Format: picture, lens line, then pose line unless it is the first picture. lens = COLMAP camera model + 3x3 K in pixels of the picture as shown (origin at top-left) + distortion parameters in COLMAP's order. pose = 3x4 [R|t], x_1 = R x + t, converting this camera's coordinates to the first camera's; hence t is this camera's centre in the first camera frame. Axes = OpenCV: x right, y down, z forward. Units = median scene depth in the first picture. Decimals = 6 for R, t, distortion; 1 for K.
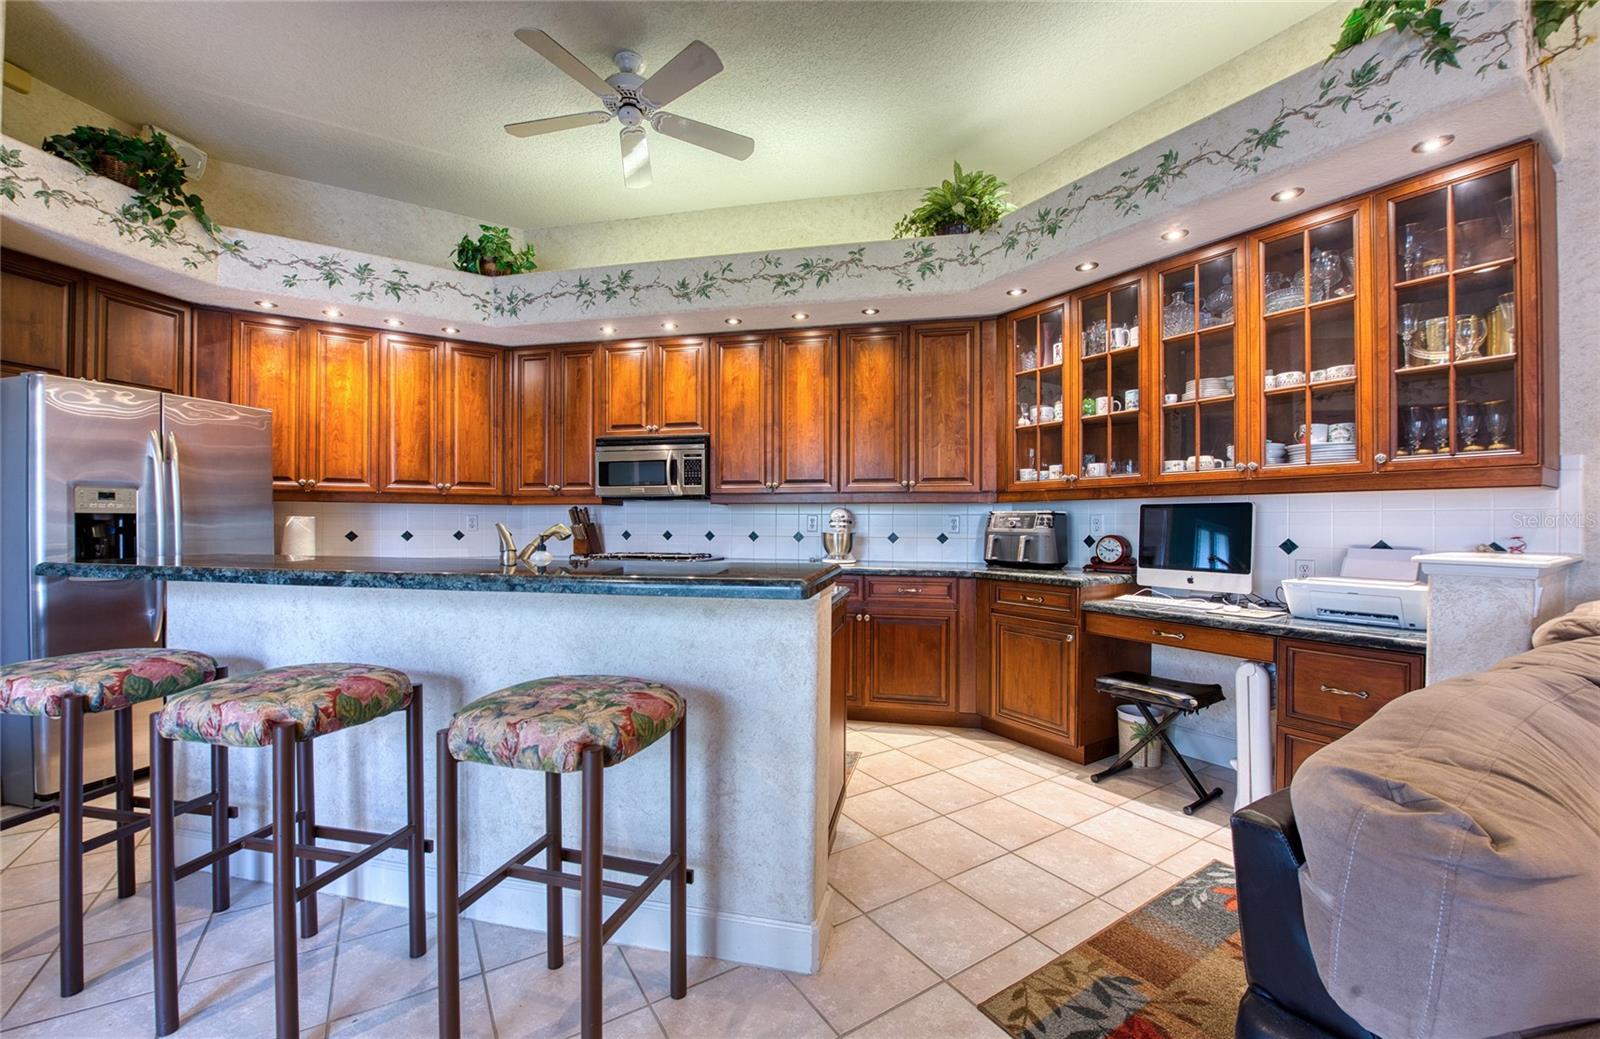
lens RADIAL K [[639.8, 0, 798.6], [0, 639.8, 523.3], [0, 0, 1]] dist [-0.015130, -0.002365]
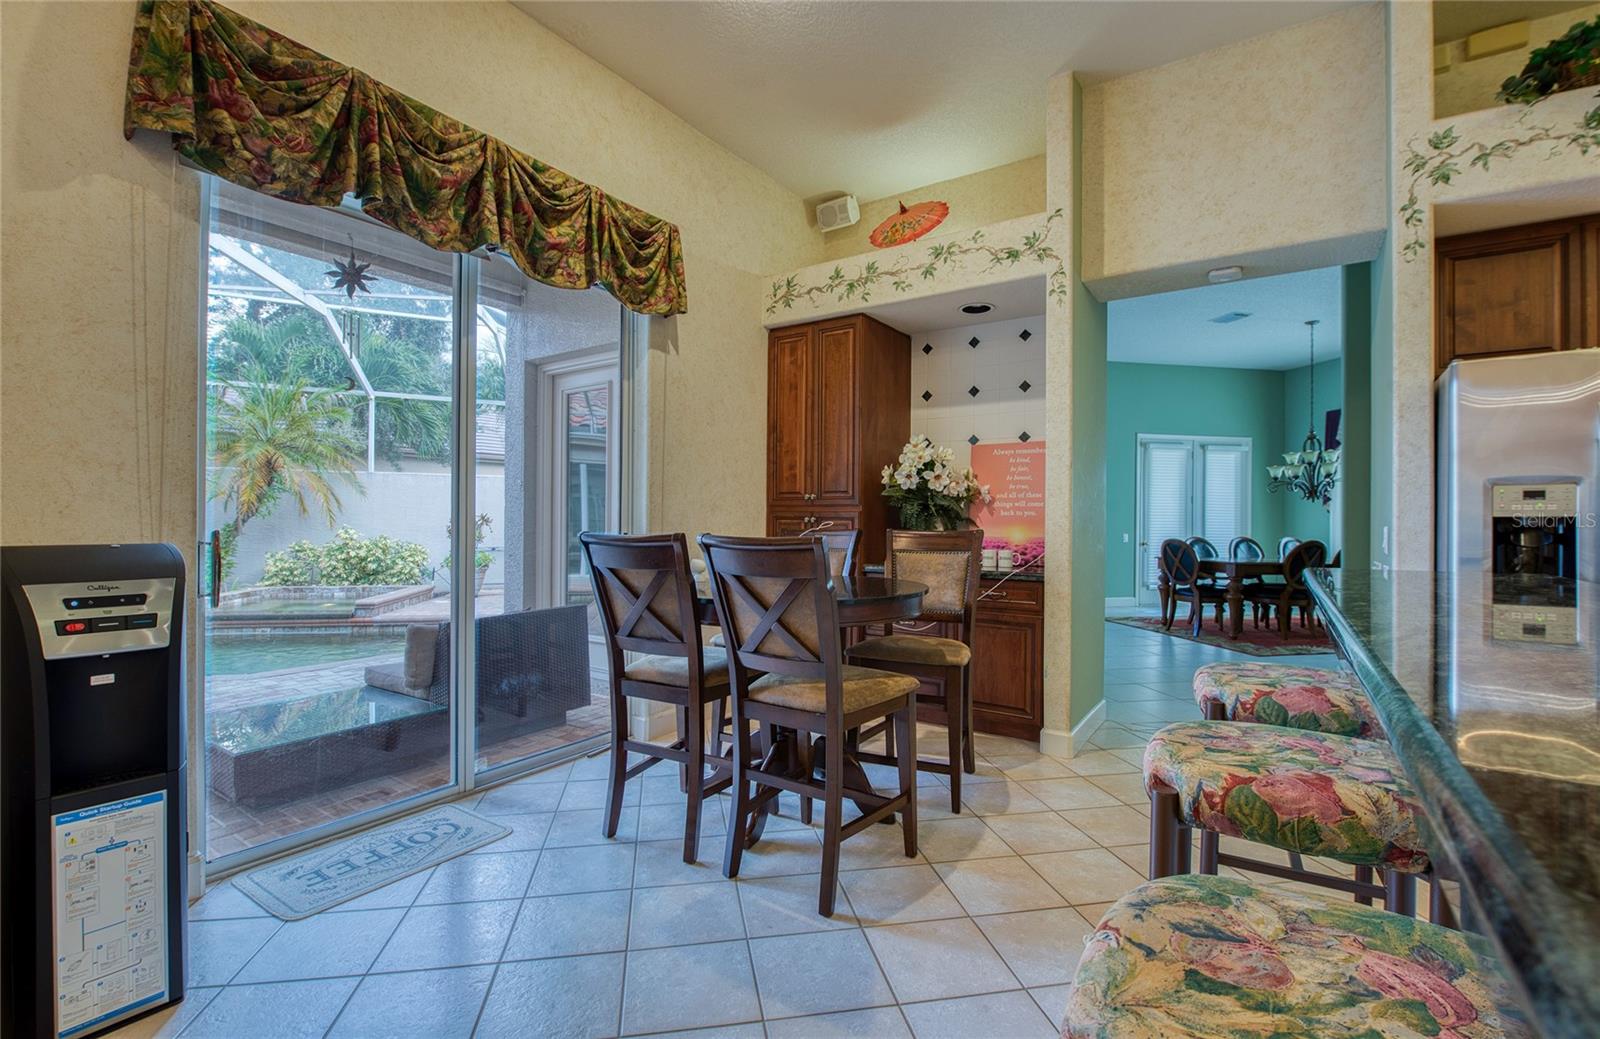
lens RADIAL K [[707.8, 0, 789.8], [0, 707.8, 521.3], [0, 0, 1]] dist [-0.014612, -0.000275]
pose [[-0.378886, -0.004243, -0.925434, 0.053449], [-0.007843, 0.999968, -0.001374, -0.000883], [0.925410, 0.006738, -0.378907, 0.322937]]
